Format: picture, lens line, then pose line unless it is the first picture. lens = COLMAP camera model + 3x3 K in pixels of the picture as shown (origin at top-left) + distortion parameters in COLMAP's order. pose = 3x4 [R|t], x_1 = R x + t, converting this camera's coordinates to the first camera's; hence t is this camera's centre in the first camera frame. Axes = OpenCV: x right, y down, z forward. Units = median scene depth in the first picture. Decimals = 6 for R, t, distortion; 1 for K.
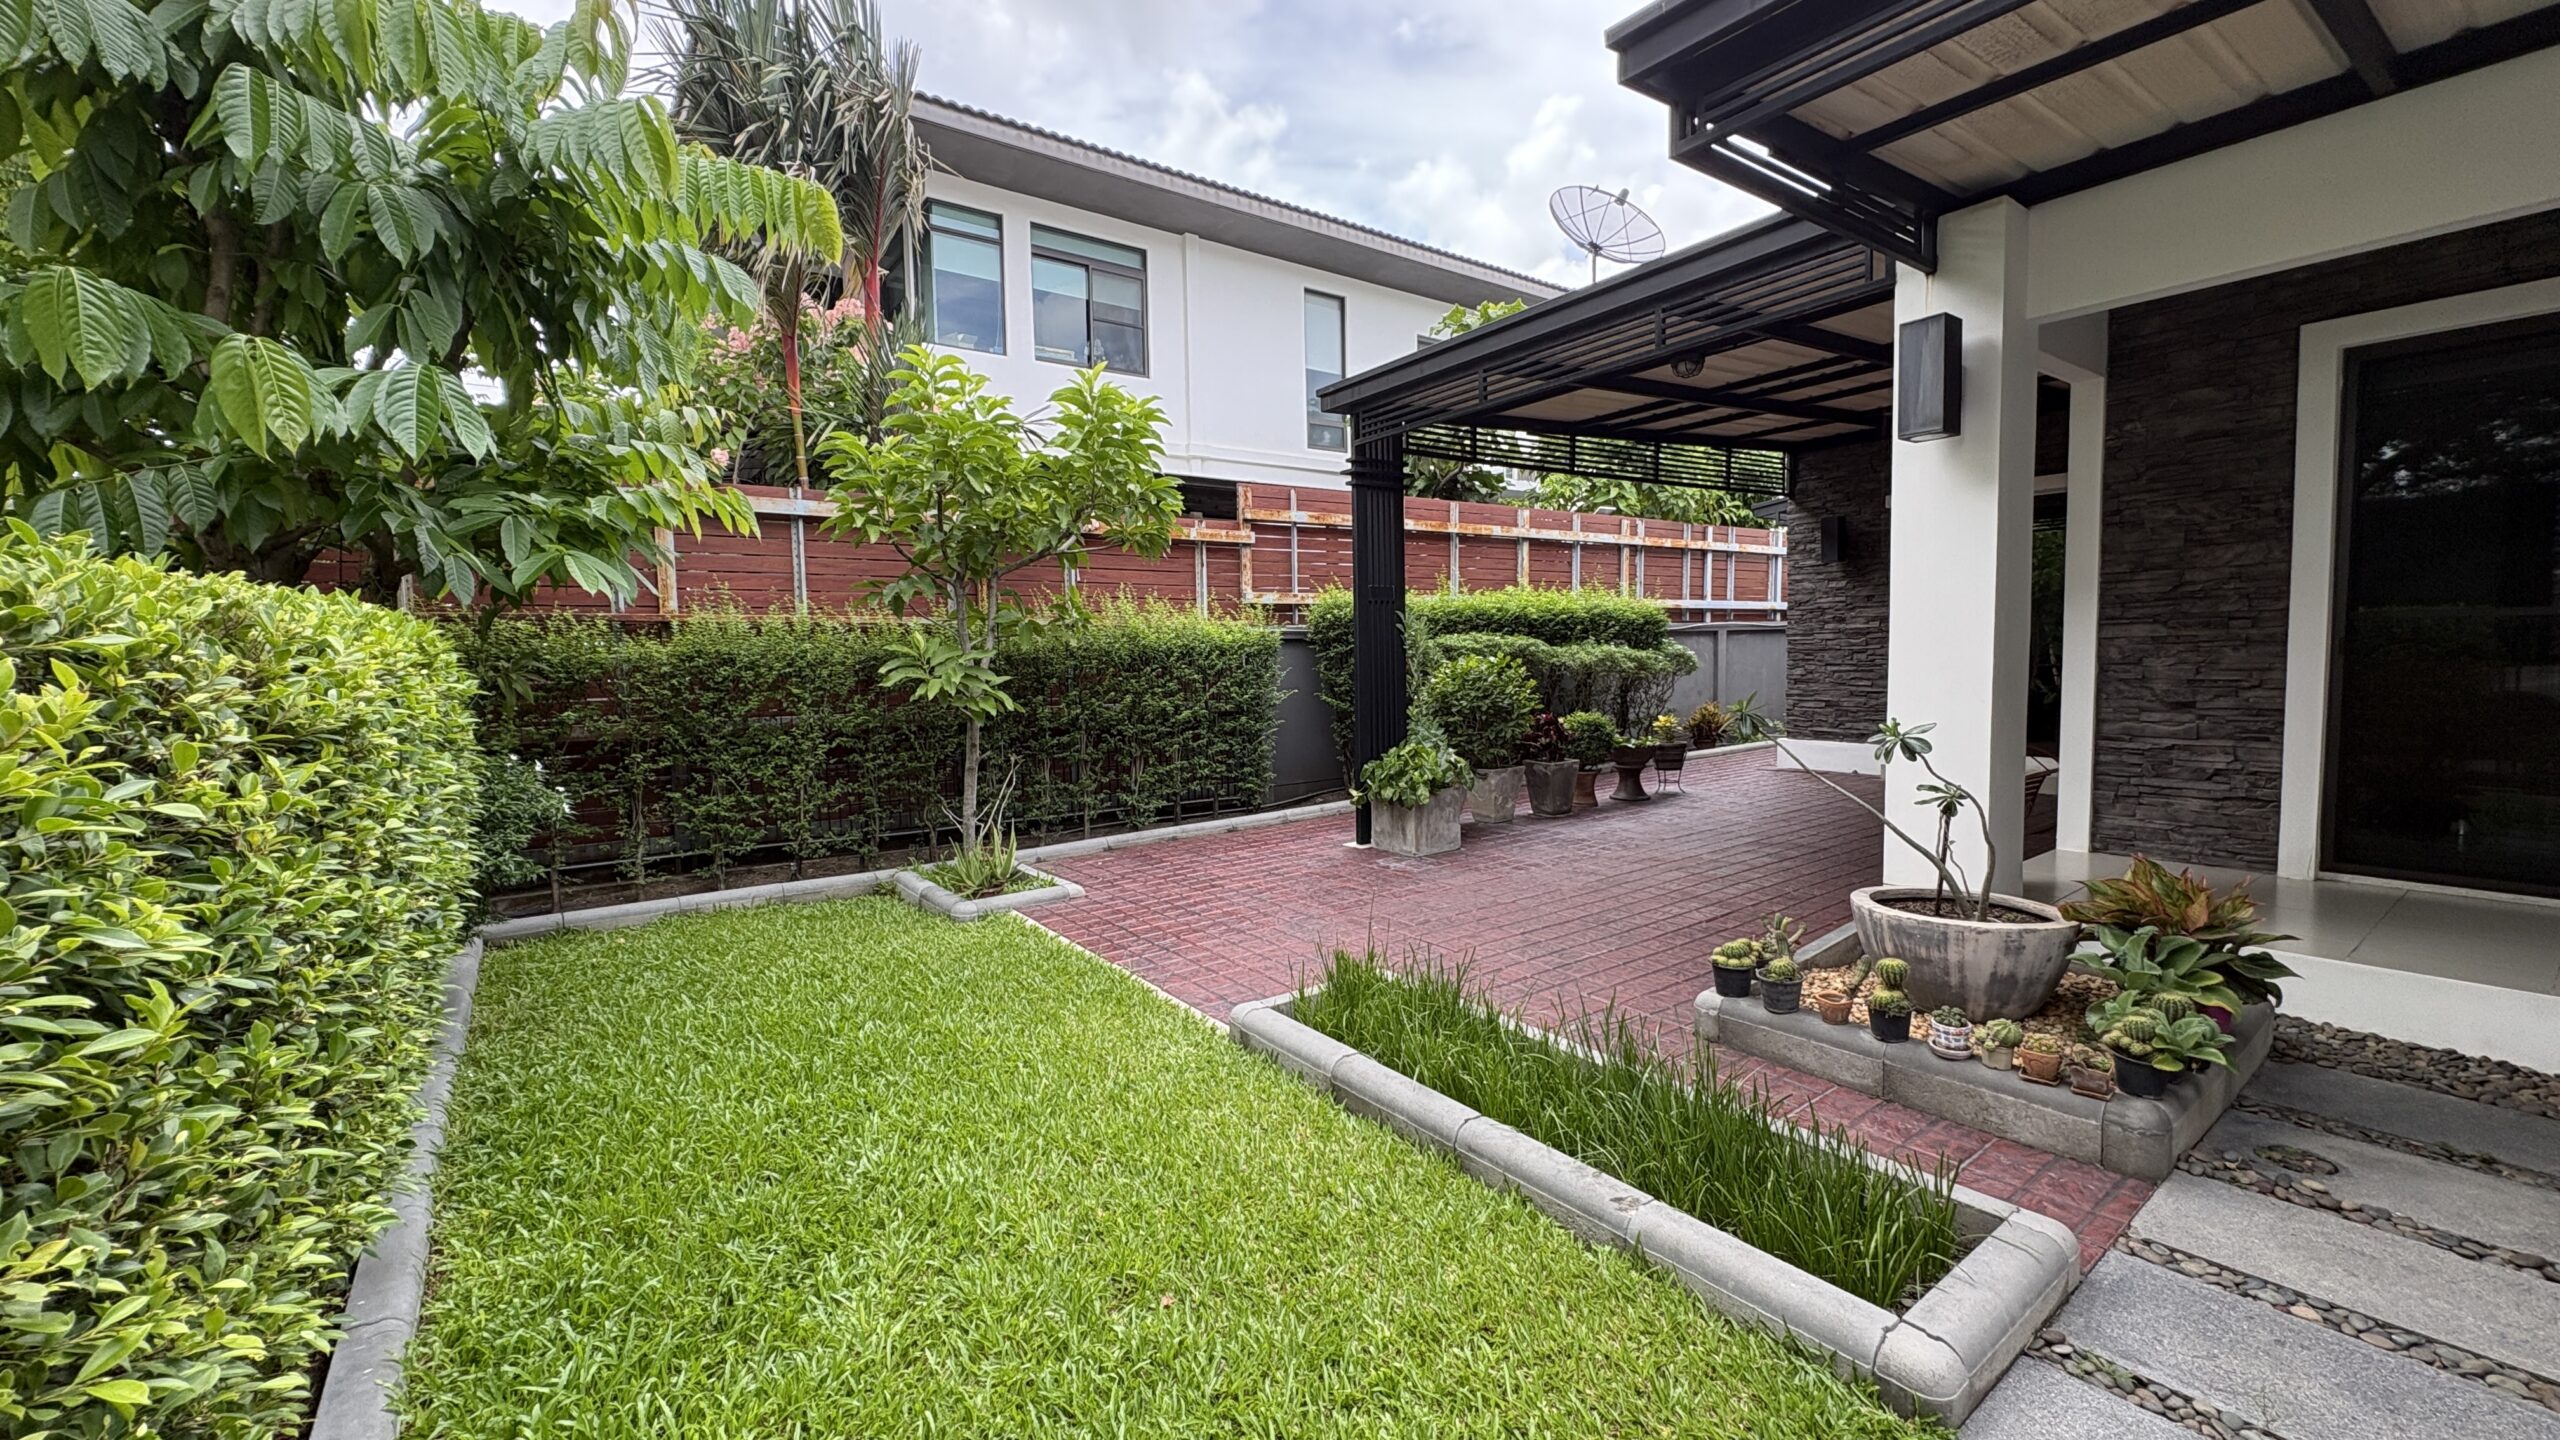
lens RADIAL K [[1016.8, 0, 1285.4], [0, 1016.8, 720.1], [0, 0, 1]] dist [-0.002842, 0.001256]
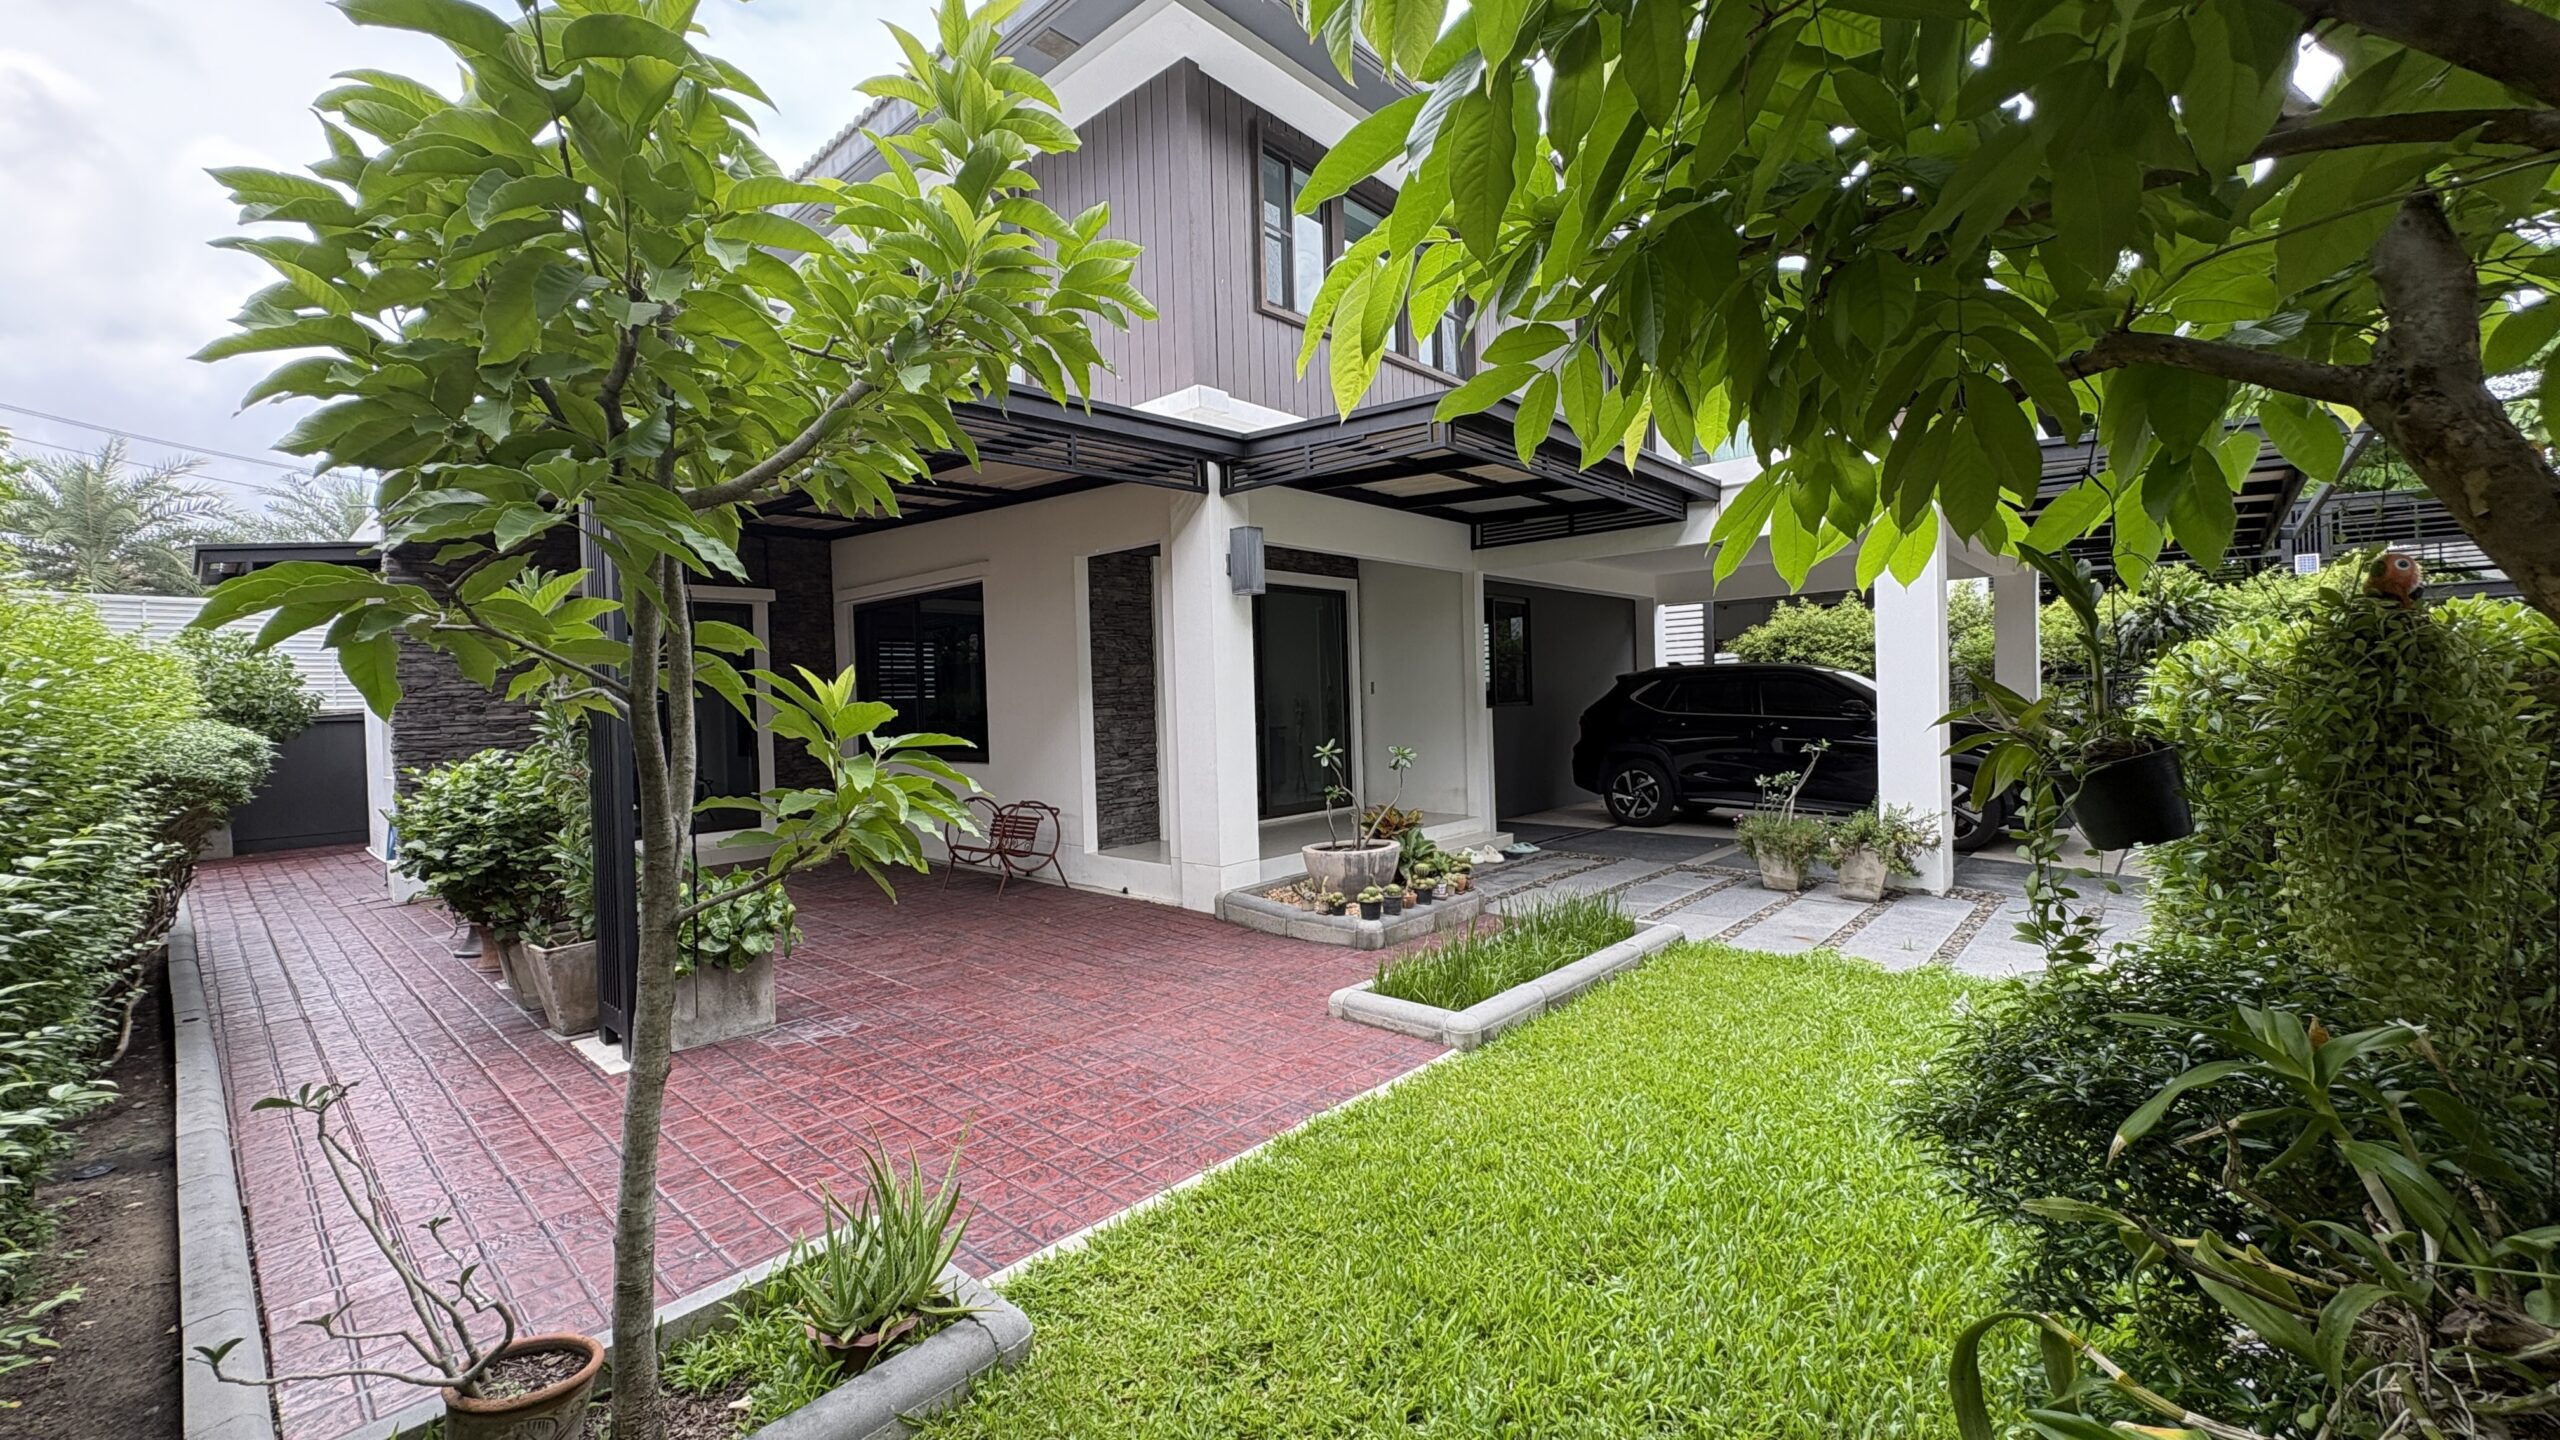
lens RADIAL K [[1016.8, 0, 1276.1], [0, 1016.8, 709.7], [0, 0, 1]] dist [-0.002842, 0.001256]
pose [[-0.192957, 0.014769, 0.981096, -0.537186], [0.101770, 0.994795, 0.005041, -0.045234], [-0.975915, 0.100819, -0.193456, 0.659147]]
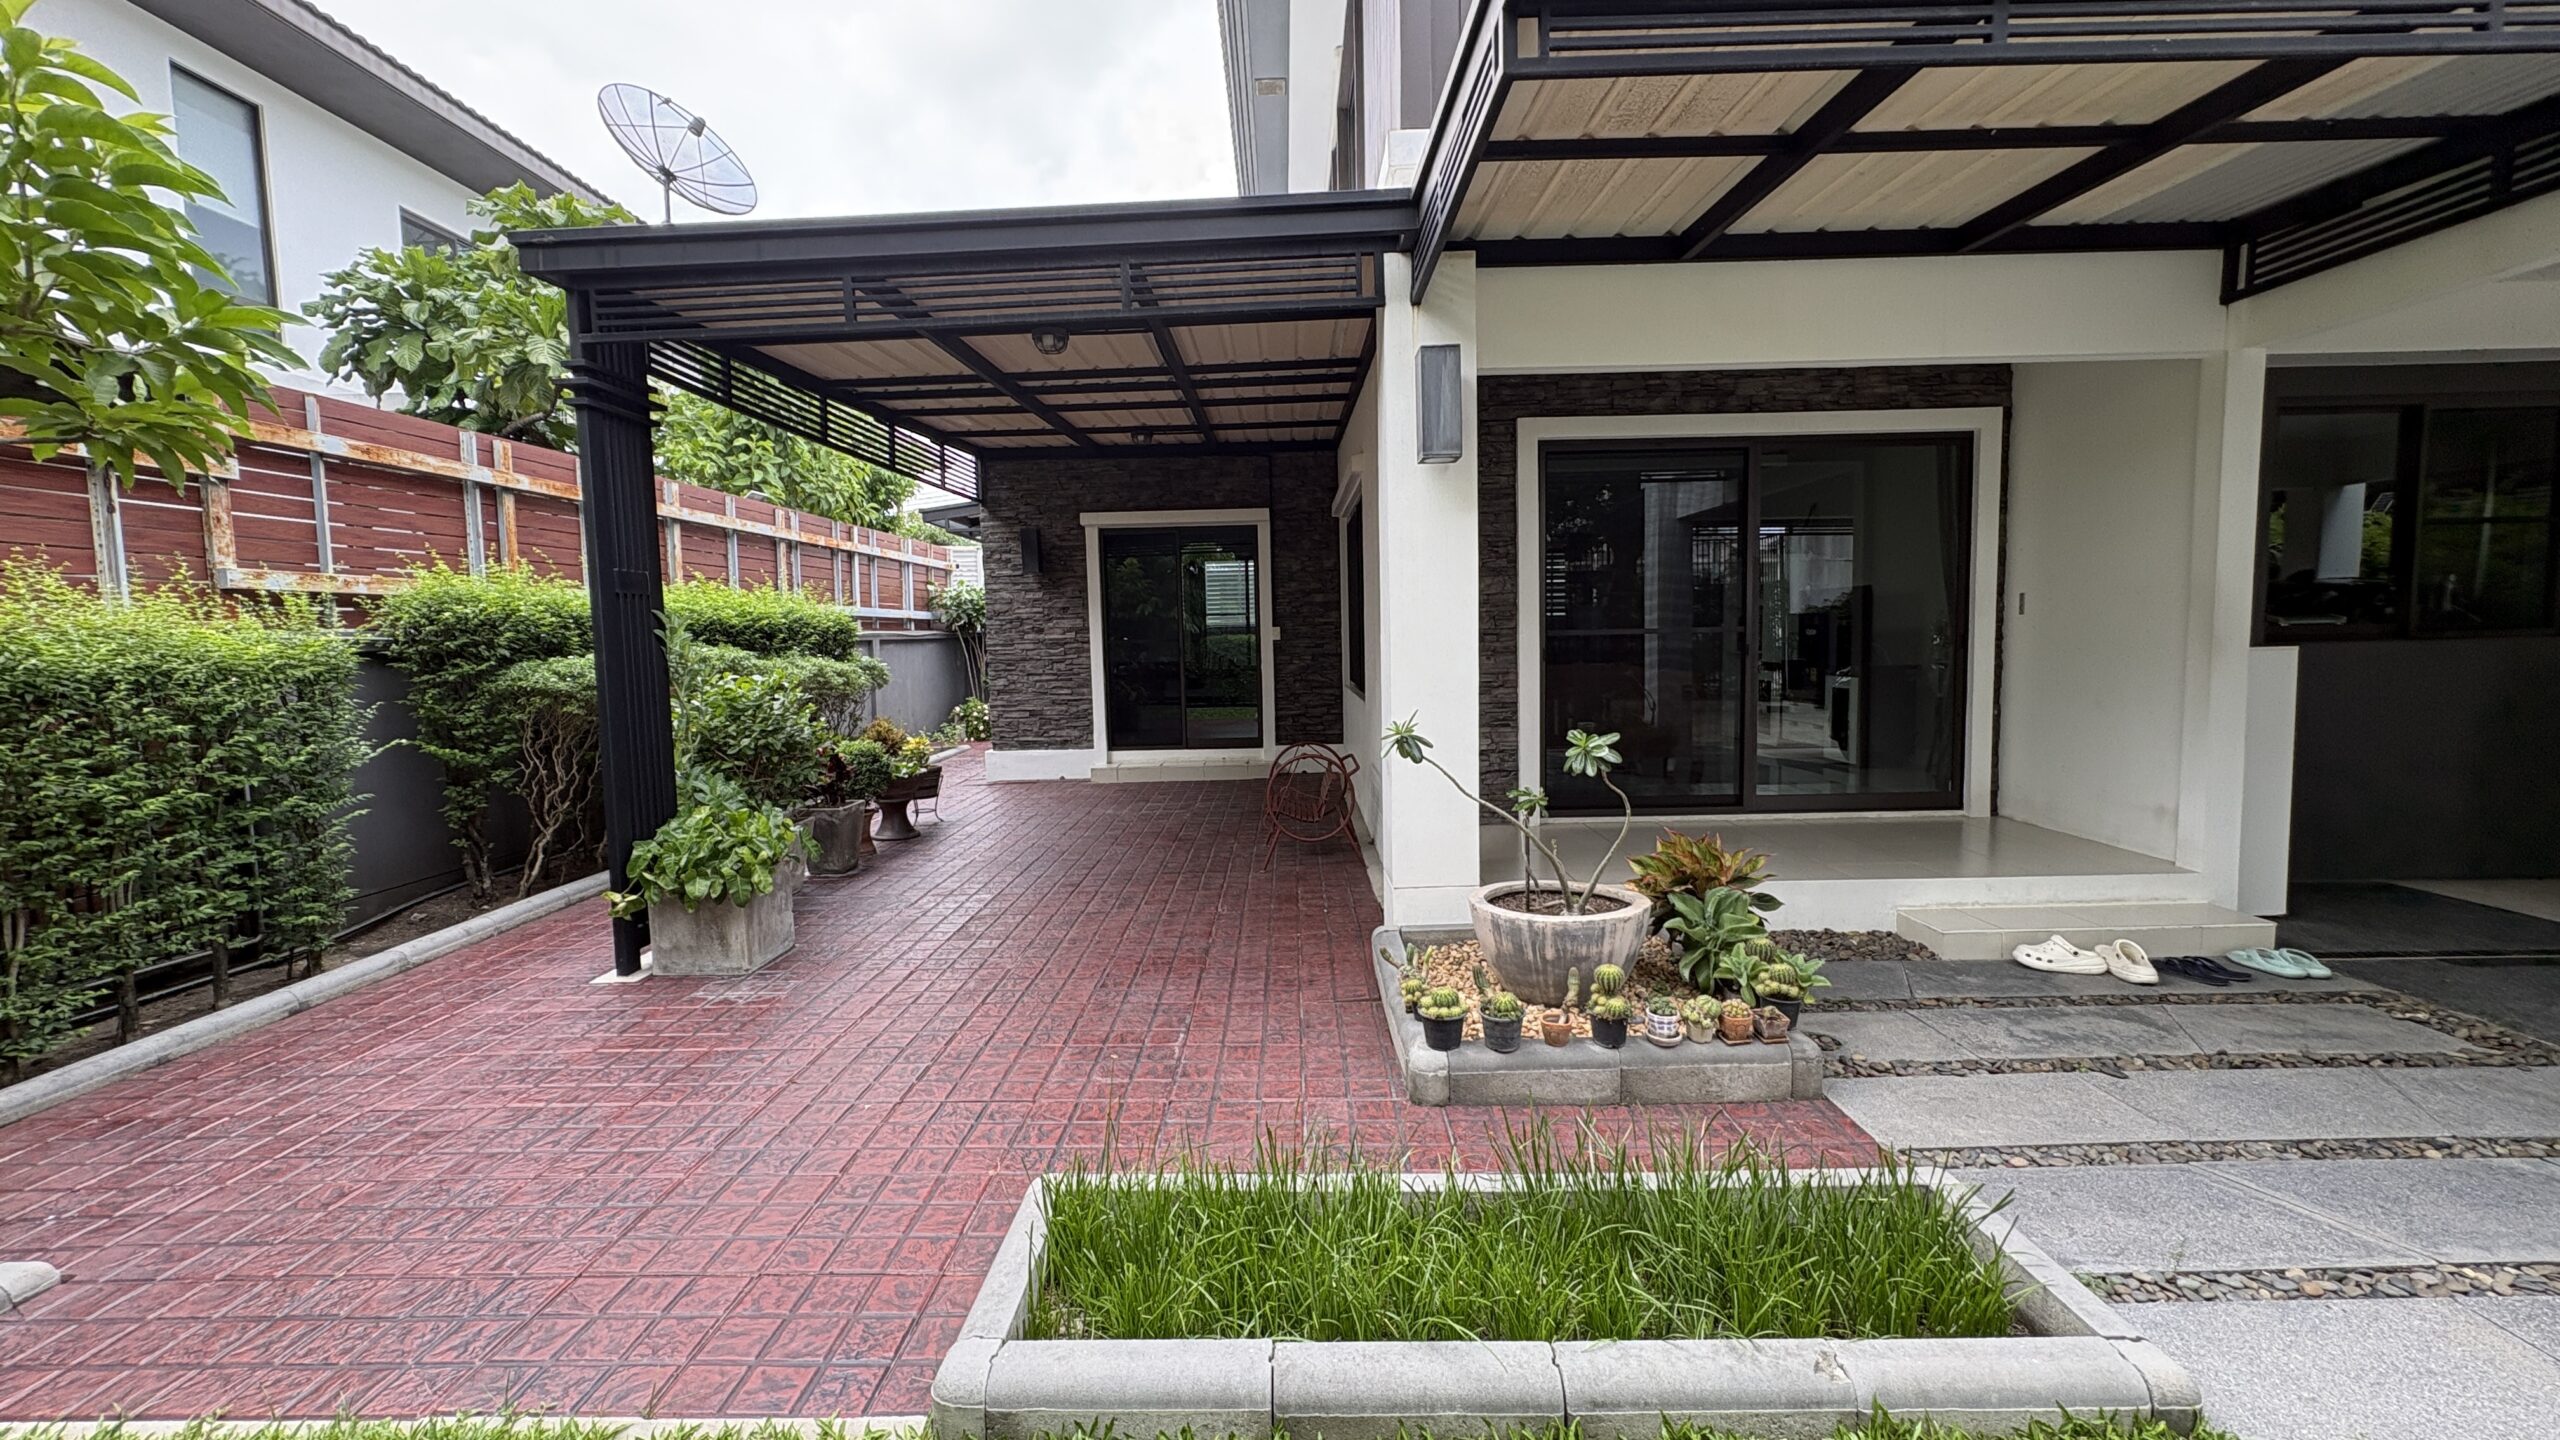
lens RADIAL K [[1016.8, 0, 1272.1], [0, 1016.8, 712.8], [0, 0, 1]] dist [-0.002842, 0.001256]
pose [[0.599193, -0.053629, 0.798807, -0.167435], [0.066187, 0.997657, 0.017331, -0.023927], [-0.797864, 0.042486, 0.601338, 0.266334]]
